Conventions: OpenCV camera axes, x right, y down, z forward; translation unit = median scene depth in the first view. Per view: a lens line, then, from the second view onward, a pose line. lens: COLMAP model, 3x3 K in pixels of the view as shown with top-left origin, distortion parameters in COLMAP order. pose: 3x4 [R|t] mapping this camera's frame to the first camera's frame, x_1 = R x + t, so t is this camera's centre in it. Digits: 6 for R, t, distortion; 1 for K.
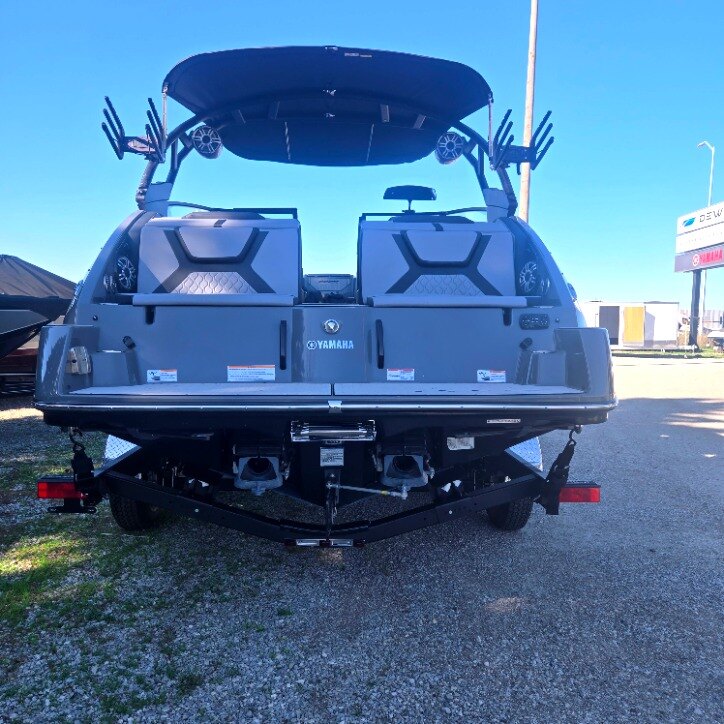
lens RADIAL K [[632.4, 0, 362.6], [0, 632.4, 353.1], [0, 0, 1]] dist [0.053208, -0.023563]
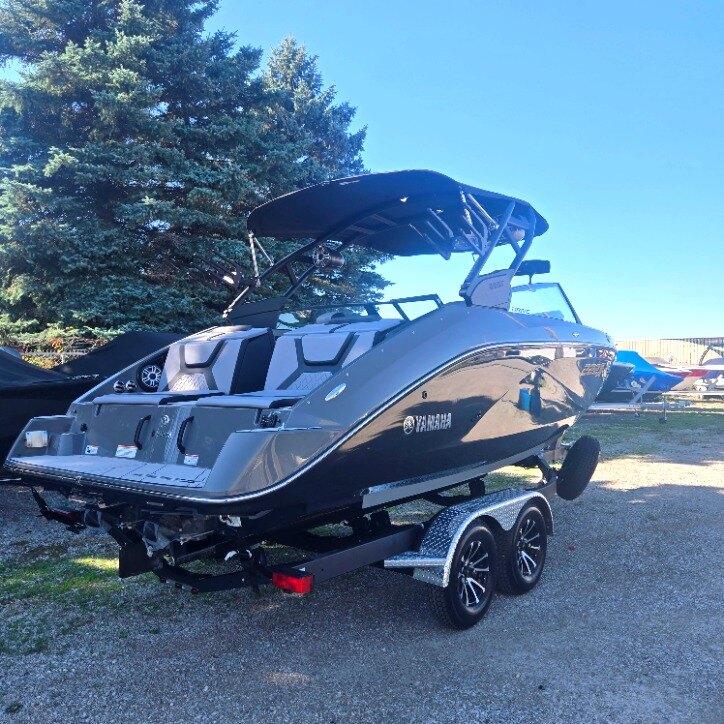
lens RADIAL K [[632.4, 0, 362.6], [0, 632.4, 353.1], [0, 0, 1]] dist [0.053208, -0.023563]
pose [[0.752858, -0.038354, -0.657064, 1.127996], [-0.018900, 0.996629, -0.079830, -0.081588], [0.657911, 0.072520, 0.749596, 0.230056]]
